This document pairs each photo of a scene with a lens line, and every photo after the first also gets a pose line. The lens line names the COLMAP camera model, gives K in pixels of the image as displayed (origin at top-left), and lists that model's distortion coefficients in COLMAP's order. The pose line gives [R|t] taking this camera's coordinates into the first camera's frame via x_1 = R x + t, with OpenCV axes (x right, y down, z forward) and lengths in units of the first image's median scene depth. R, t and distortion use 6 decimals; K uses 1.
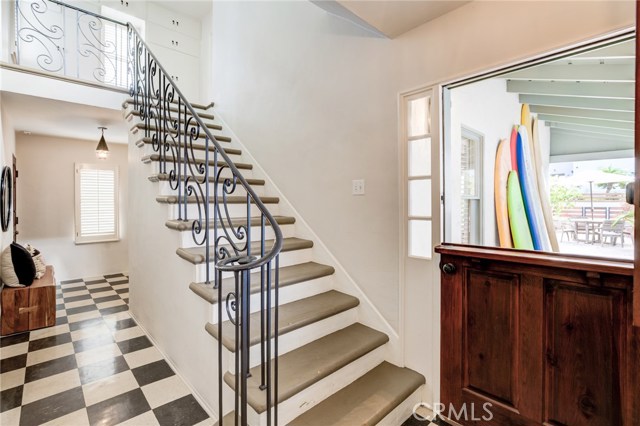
lens RADIAL K [[292.3, 0, 318.3], [0, 292.3, 210.4], [0, 0, 1]] dist [-0.001820, 0.000615]
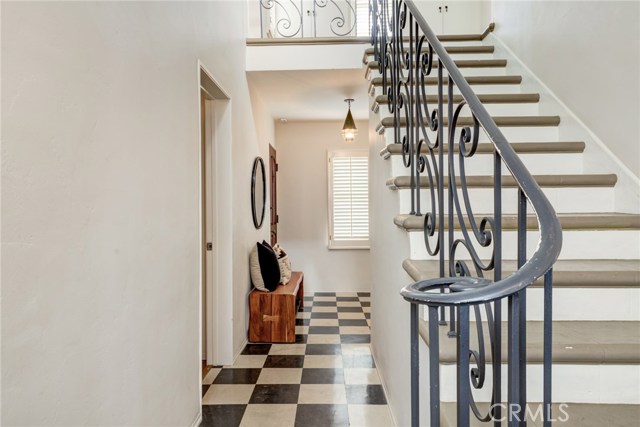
lens RADIAL K [[440.4, 0, 321.6], [0, 440.4, 216.9], [0, 0, 1]] dist [0.031133, -0.002348]
pose [[0.714865, 0.009264, -0.699201, 0.034011], [-0.007285, 0.999957, 0.005801, 0.026907], [0.699225, 0.000947, 0.714901, 0.157568]]
